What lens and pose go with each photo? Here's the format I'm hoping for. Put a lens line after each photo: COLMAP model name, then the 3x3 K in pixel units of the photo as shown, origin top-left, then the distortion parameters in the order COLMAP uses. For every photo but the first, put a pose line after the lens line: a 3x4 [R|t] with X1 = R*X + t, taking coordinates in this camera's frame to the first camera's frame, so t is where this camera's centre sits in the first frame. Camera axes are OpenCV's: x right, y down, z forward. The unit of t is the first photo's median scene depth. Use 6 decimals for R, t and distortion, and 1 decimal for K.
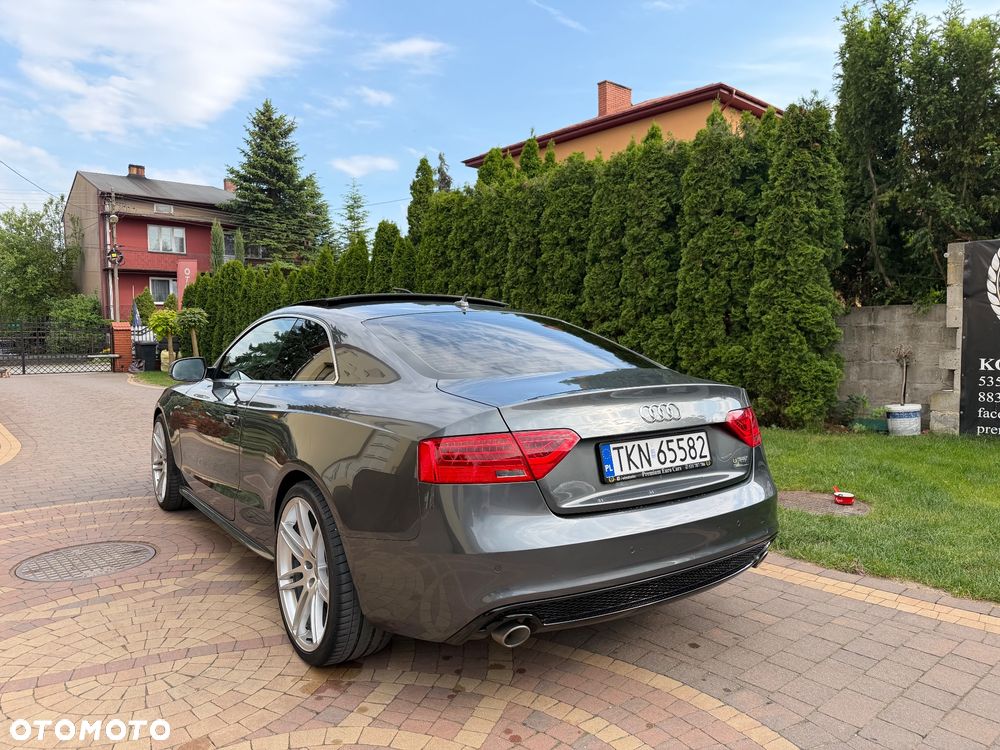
lens RADIAL K [[703.2, 0, 502.5], [0, 703.2, 387.5], [0, 0, 1]] dist [0.034129, -0.043981]
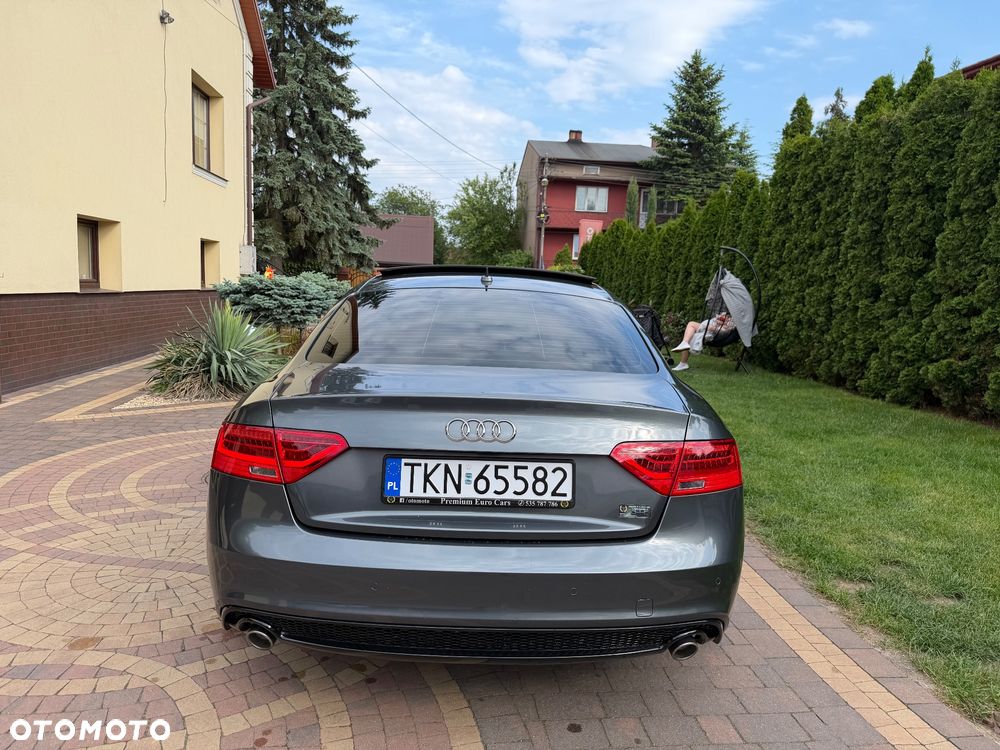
lens RADIAL K [[703.2, 0, 496.6], [0, 703.2, 378.3], [0, 0, 1]] dist [0.034129, -0.043981]
pose [[0.820139, 0.111943, -0.561107, 0.212462], [-0.083420, 0.993590, 0.076294, -0.026452], [0.566051, -0.015764, 0.824219, 0.109884]]
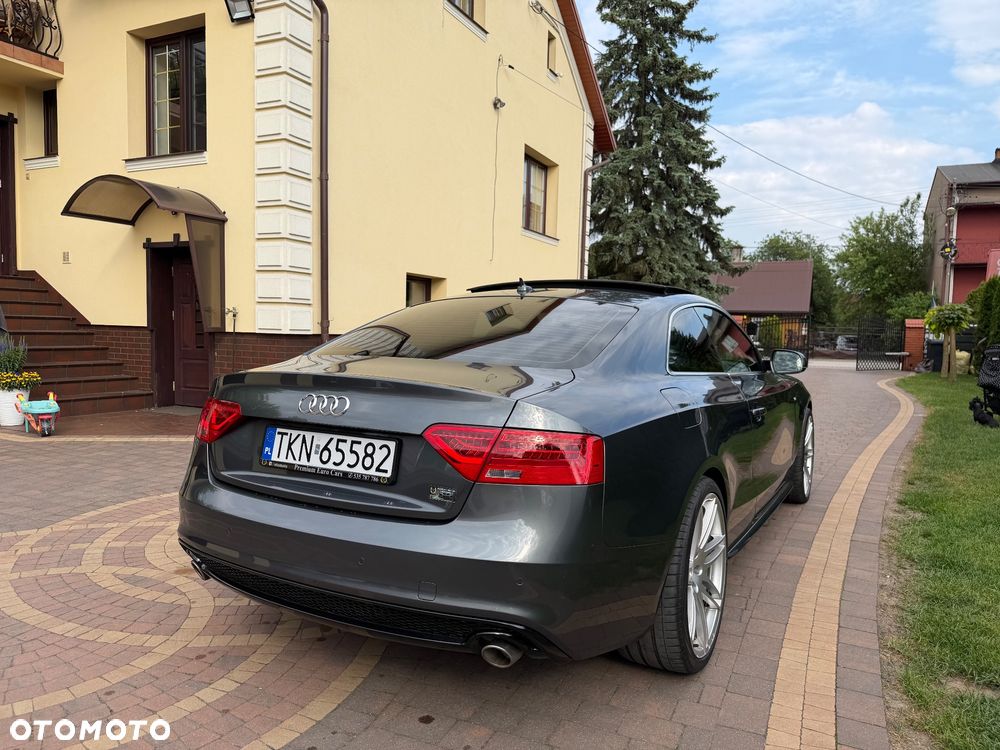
lens RADIAL K [[703.2, 0, 501.9], [0, 703.2, 381.3], [0, 0, 1]] dist [0.034129, -0.043981]
pose [[0.414444, 0.085148, -0.906083, 0.348311], [-0.091944, 0.994437, 0.051395, -0.018578], [0.905418, 0.062009, 0.419967, 0.258256]]
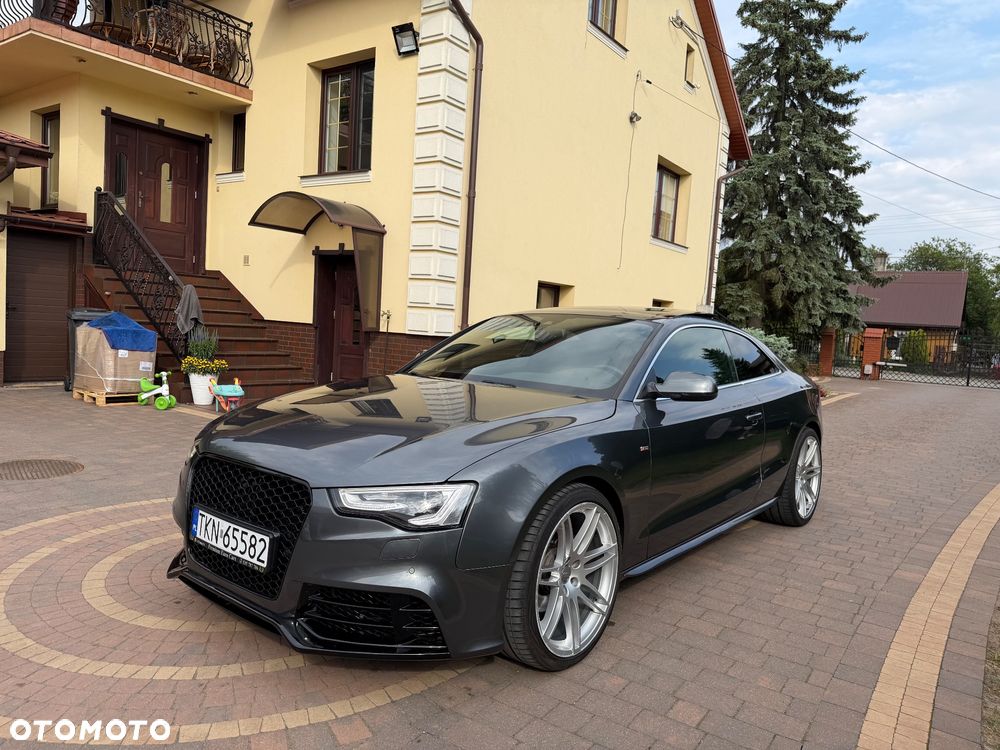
lens RADIAL K [[703.2, 0, 498.5], [0, 703.2, 372.5], [0, 0, 1]] dist [0.034129, -0.043981]
pose [[0.252032, 0.090589, -0.963470, 0.405832], [-0.131174, 0.989618, 0.058734, -0.027052], [0.958787, 0.111579, 0.261298, 0.214872]]
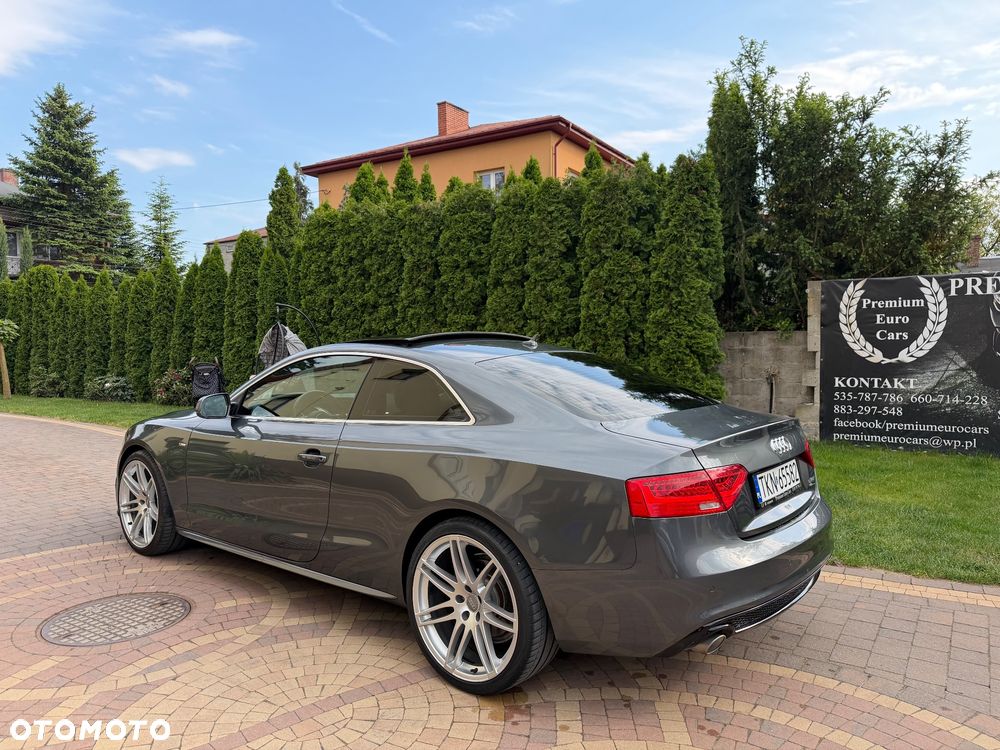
lens RADIAL K [[703.2, 0, 500.6], [0, 703.2, 384.6], [0, 0, 1]] dist [0.034129, -0.043981]
pose [[0.964684, -0.012794, 0.263098, -0.172034], [0.017369, 0.999736, -0.015073, -0.018355], [-0.262836, 0.019111, 0.964651, -0.012593]]
